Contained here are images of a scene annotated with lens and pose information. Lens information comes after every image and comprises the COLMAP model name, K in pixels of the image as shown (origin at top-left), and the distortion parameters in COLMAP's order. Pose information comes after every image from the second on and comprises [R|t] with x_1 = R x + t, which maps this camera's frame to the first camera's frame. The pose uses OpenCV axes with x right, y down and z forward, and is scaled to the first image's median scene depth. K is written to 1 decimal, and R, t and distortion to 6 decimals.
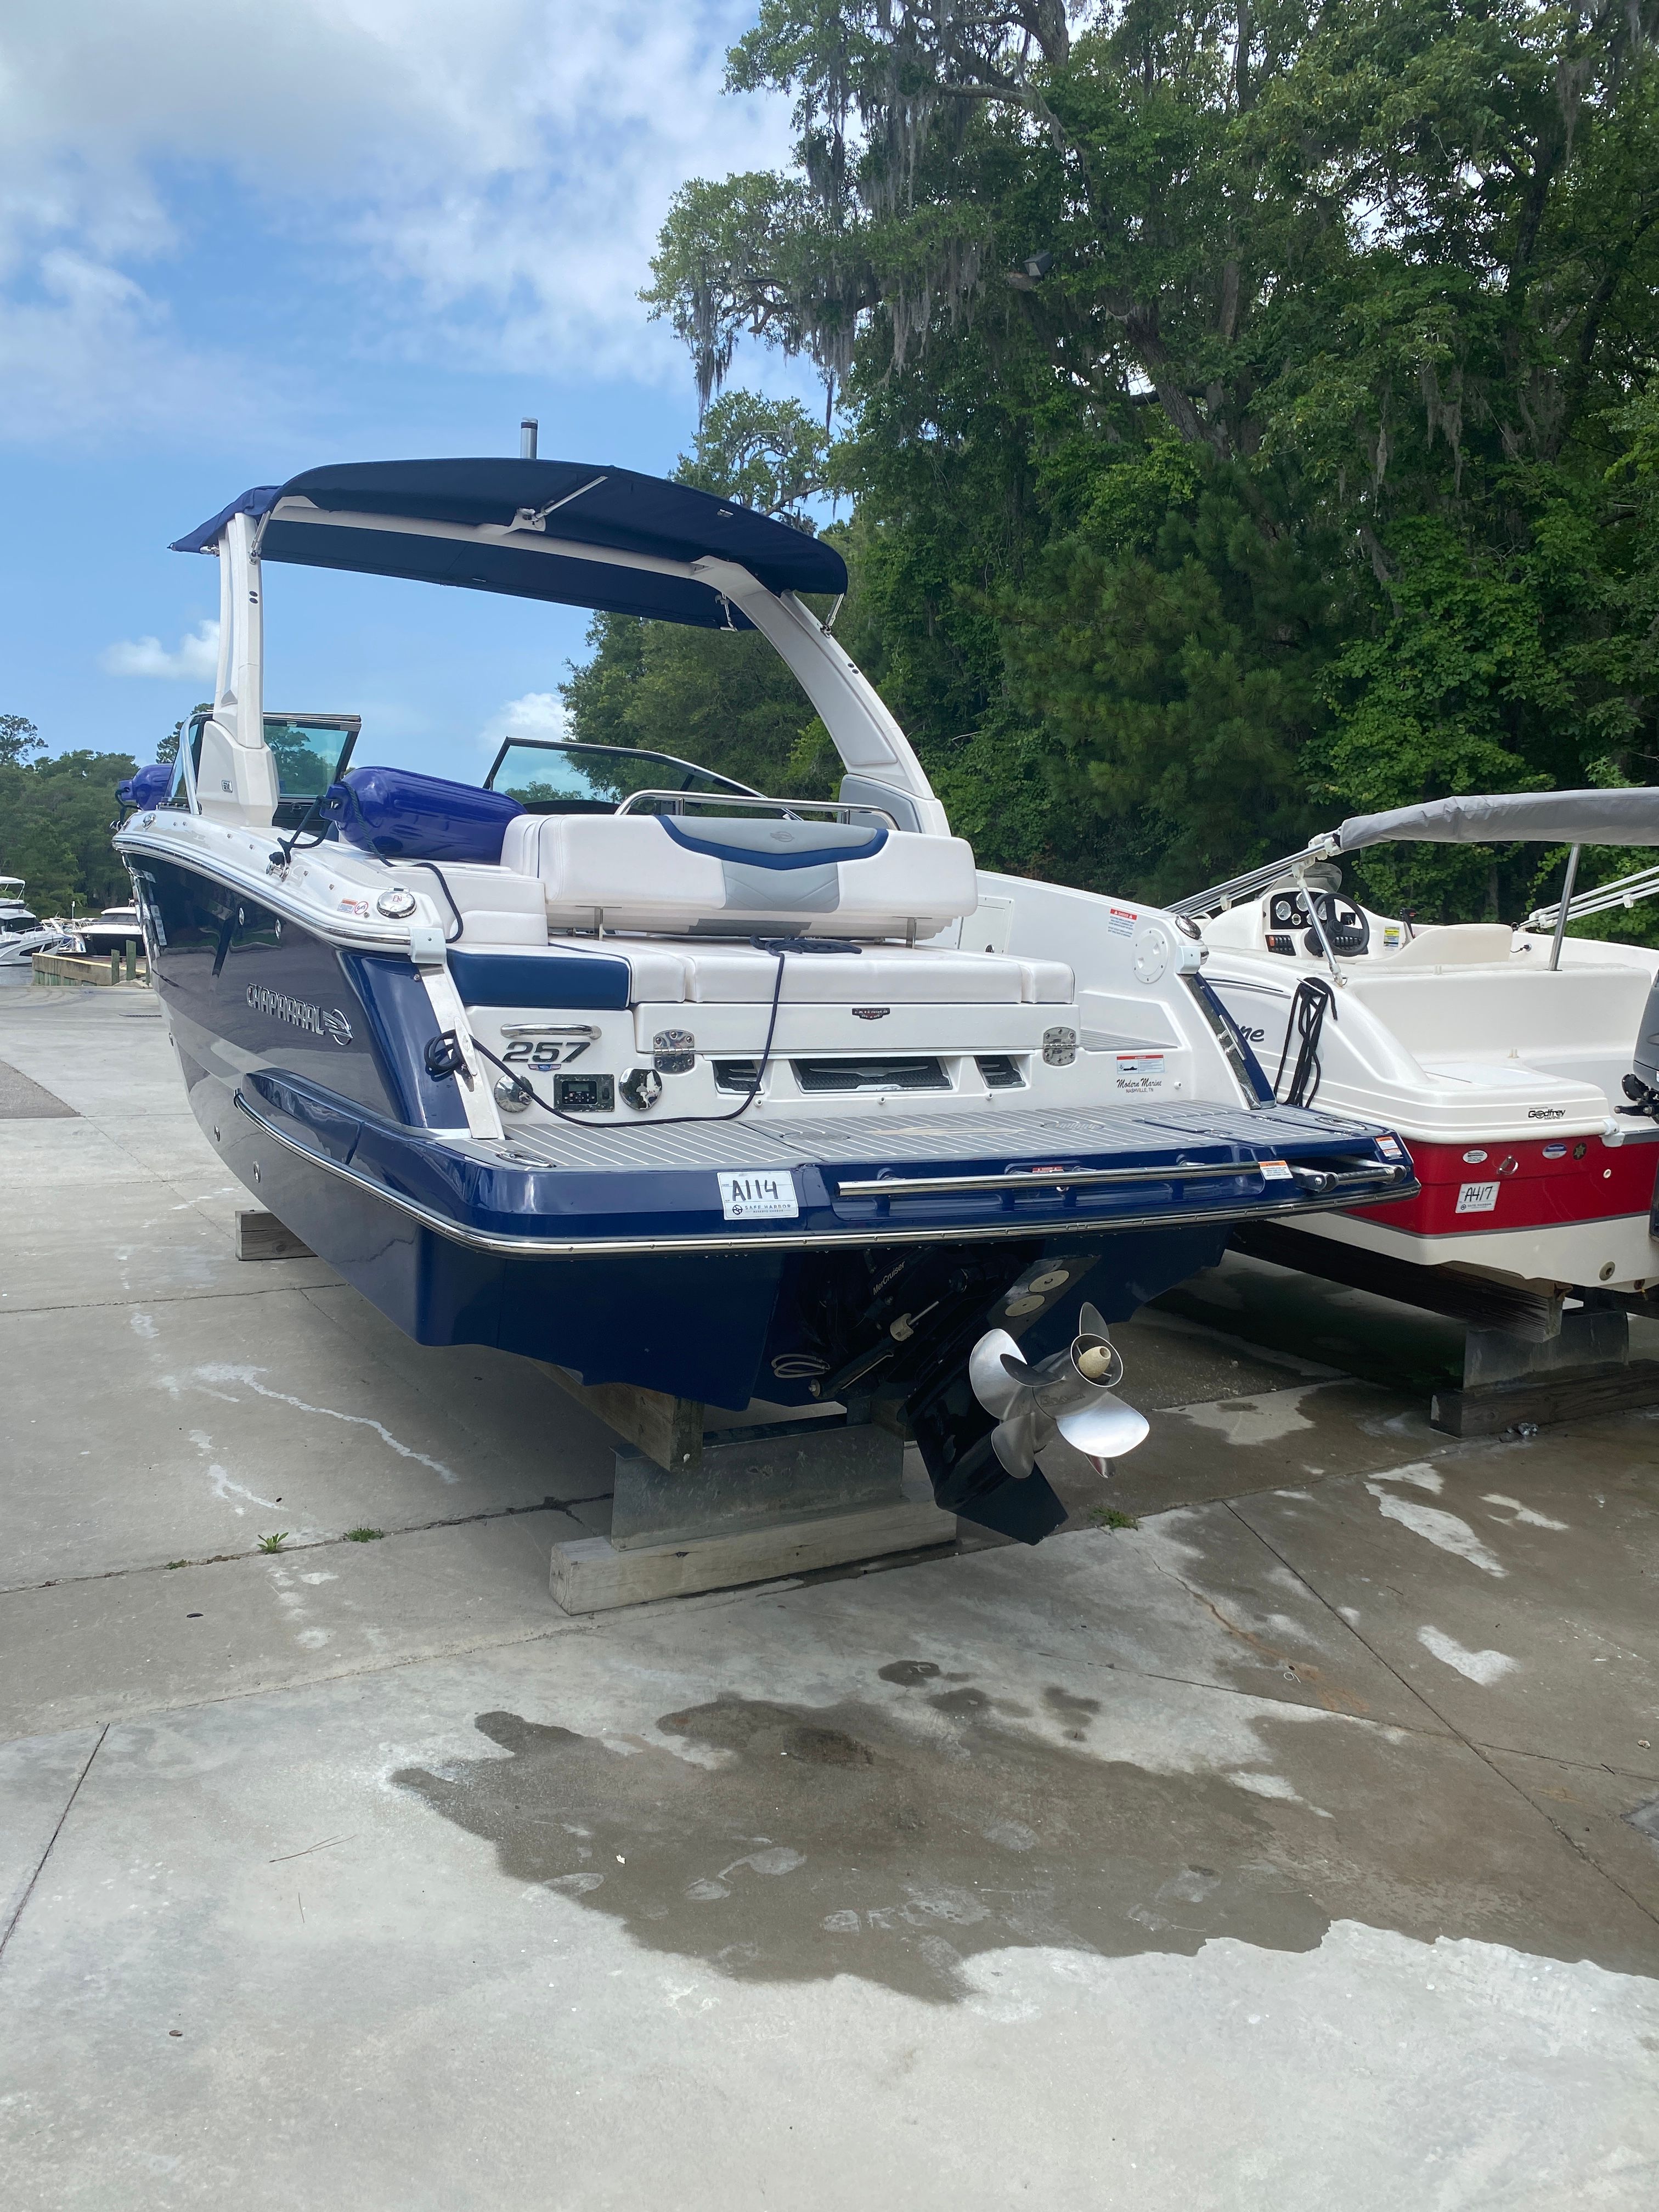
lens RADIAL K [[1644.4, 0, 863.1], [0, 1644.4, 1081.9], [0, 0, 1]] dist [-0.005216, -0.005959]
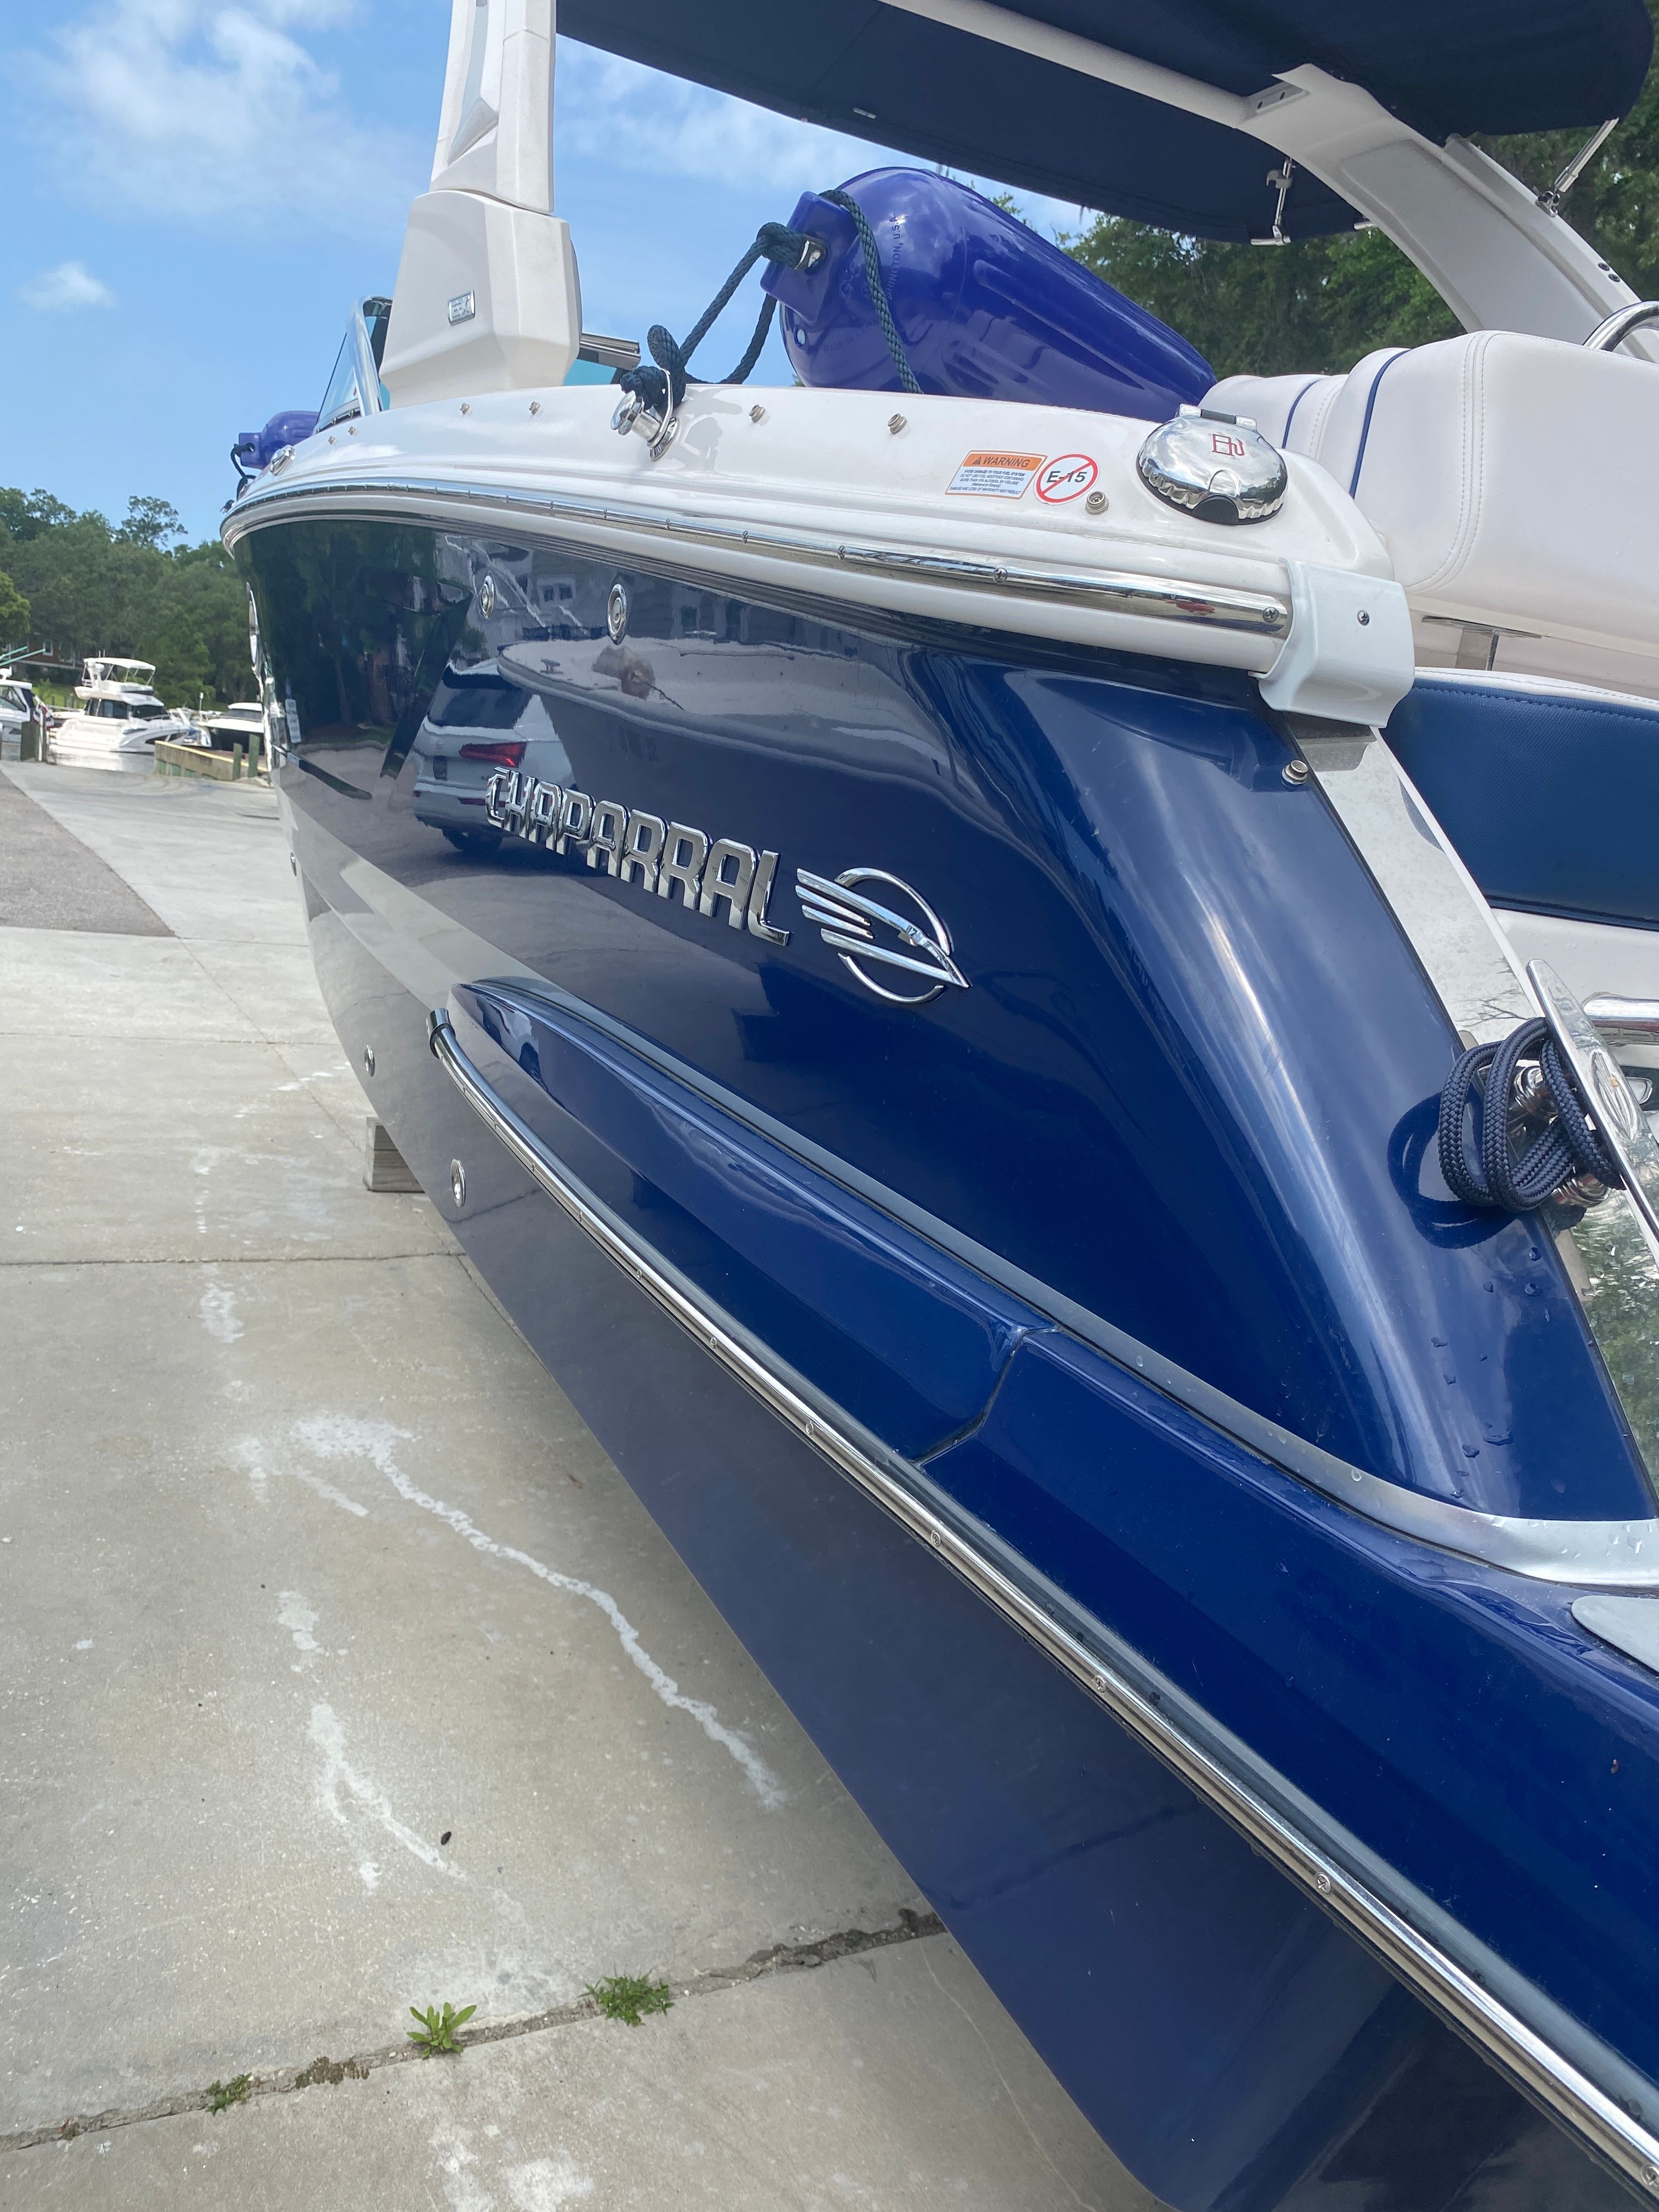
lens RADIAL K [[1677.1, 0, 829.5], [0, 1677.1, 1106.0], [0, 0, 1]] dist [0.004606, -0.002409]
pose [[0.991287, 0.107548, -0.076051, -0.151724], [-0.099968, 0.990223, 0.097291, -0.014948], [0.085771, -0.088841, 0.992346, 0.354667]]
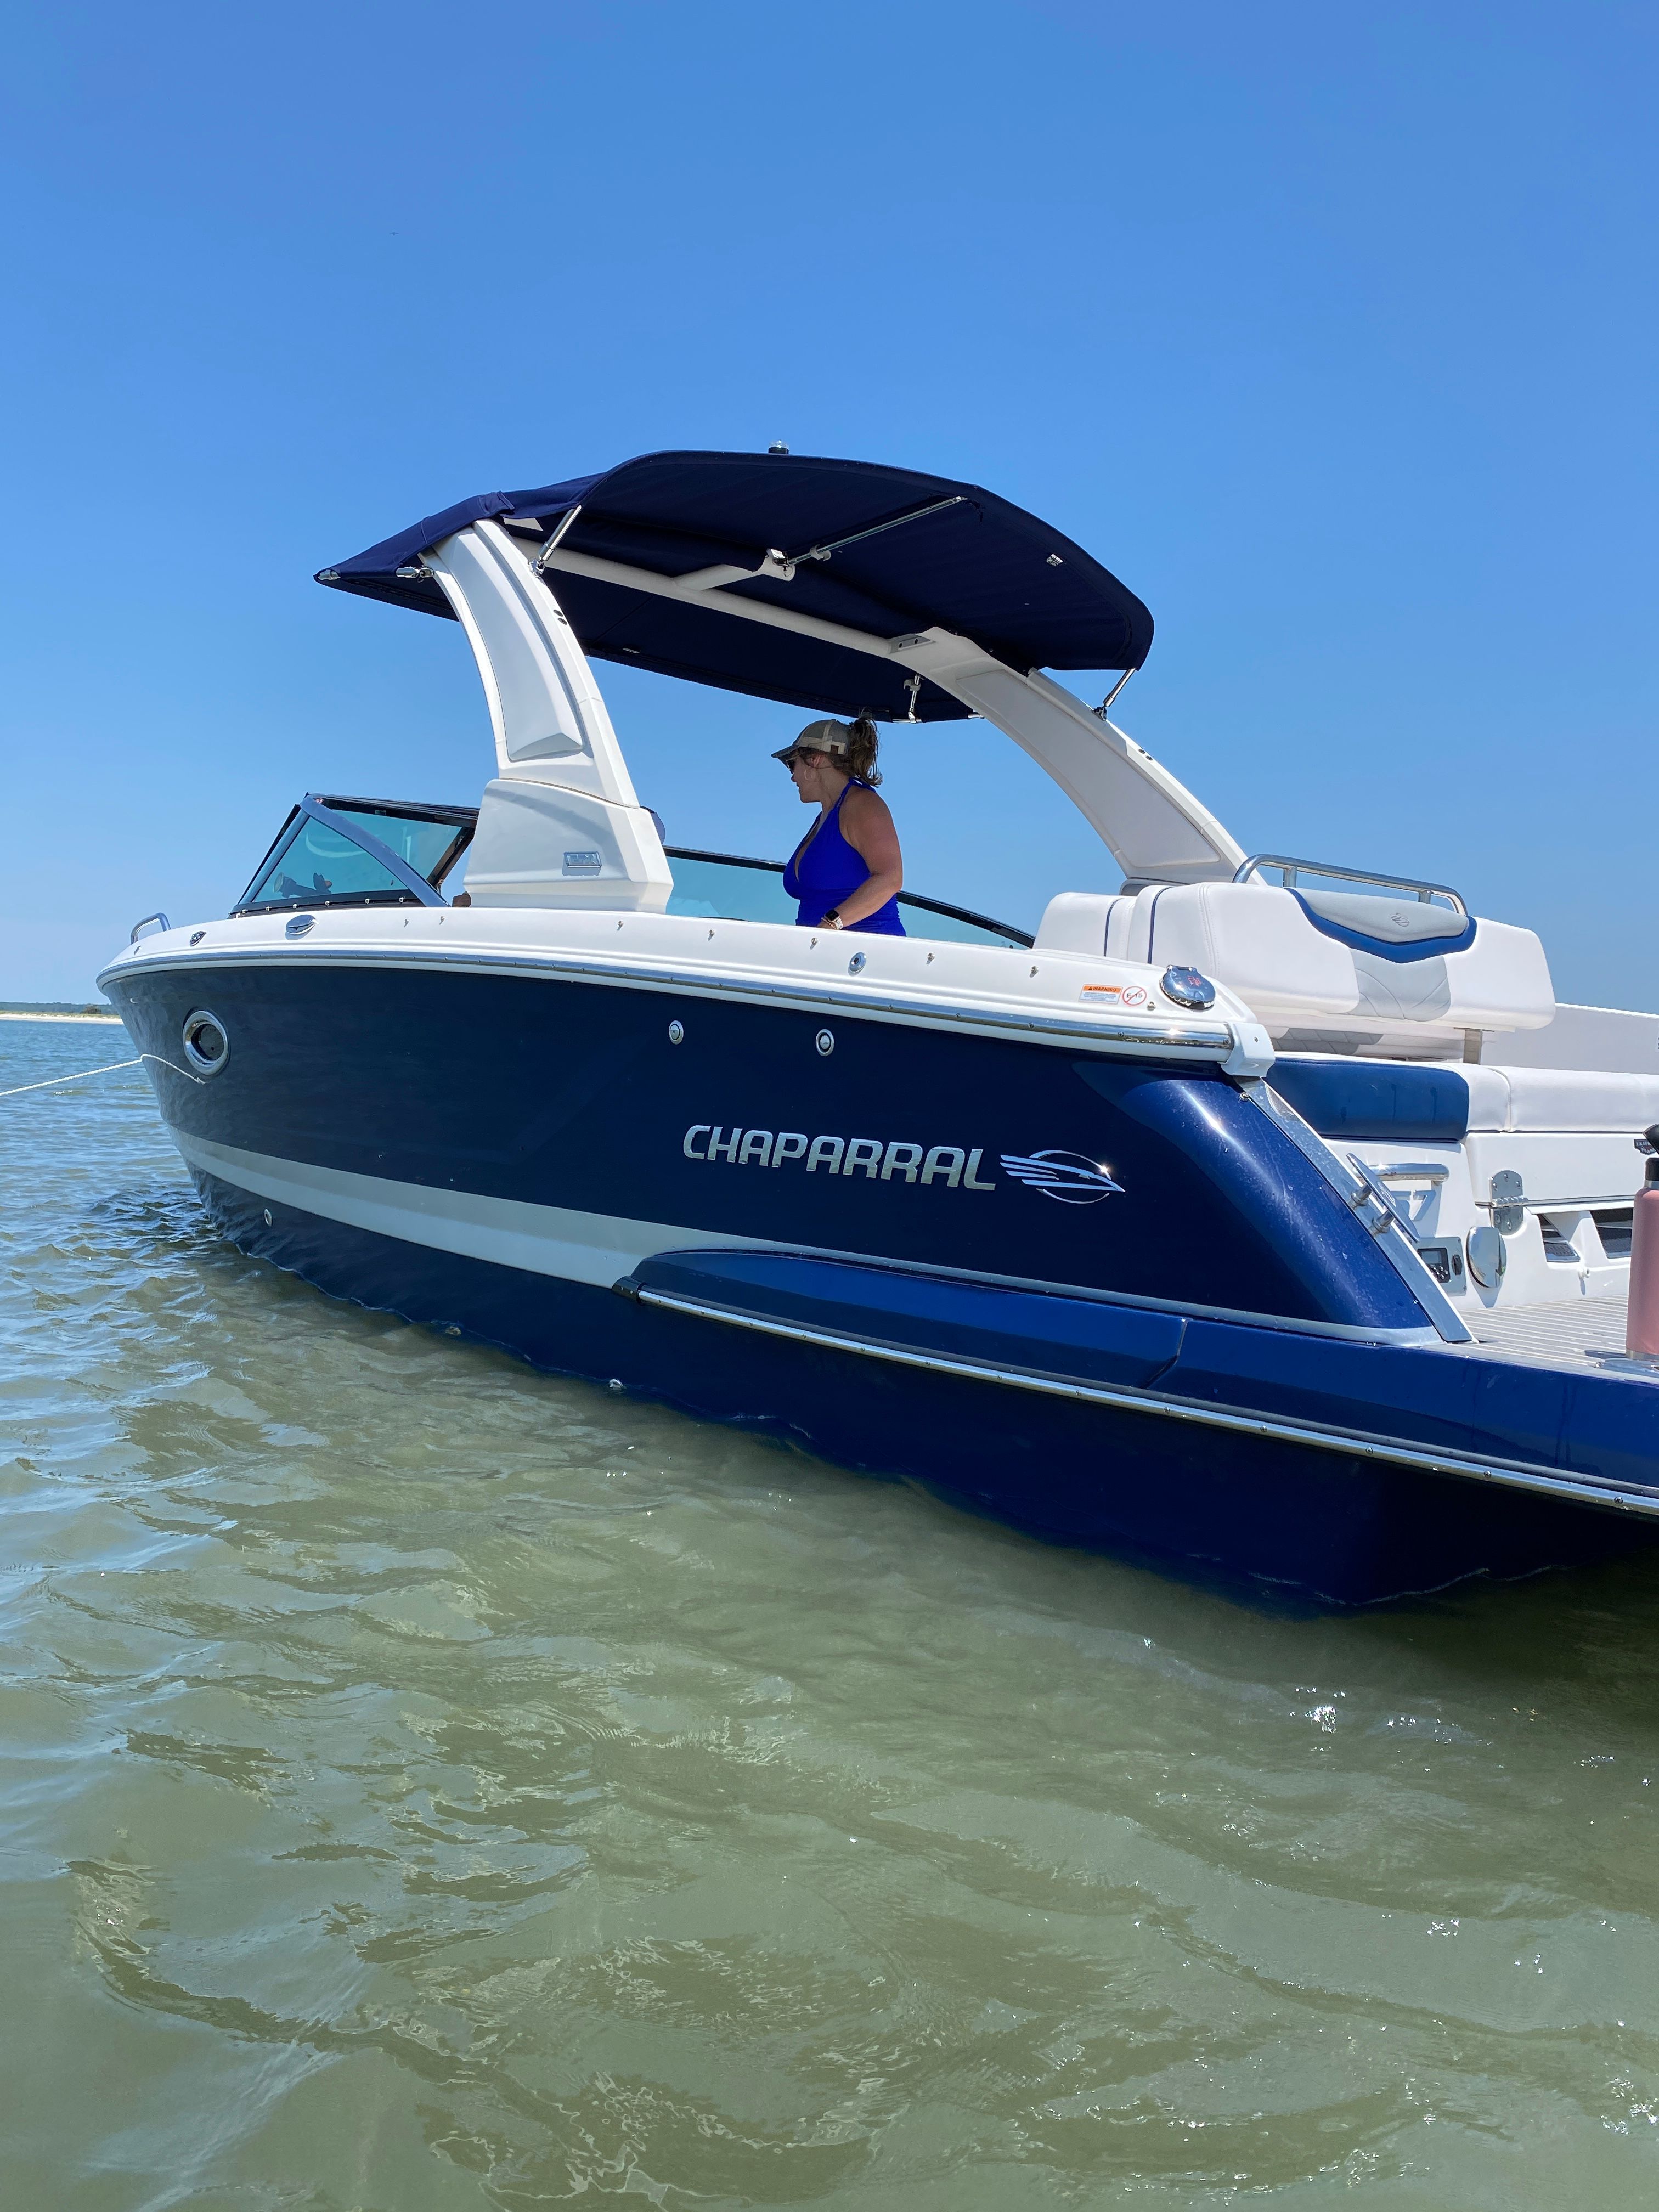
lens RADIAL K [[1650.2, 0, 731.3], [0, 1650.2, 1104.5], [0, 0, 1]] dist [0.008419, -0.004558]
pose [[0.991417, -0.010759, 0.130292, -0.271481], [0.022074, 0.996075, -0.085715, -0.003325], [-0.128858, 0.087855, 0.987764, 0.173344]]
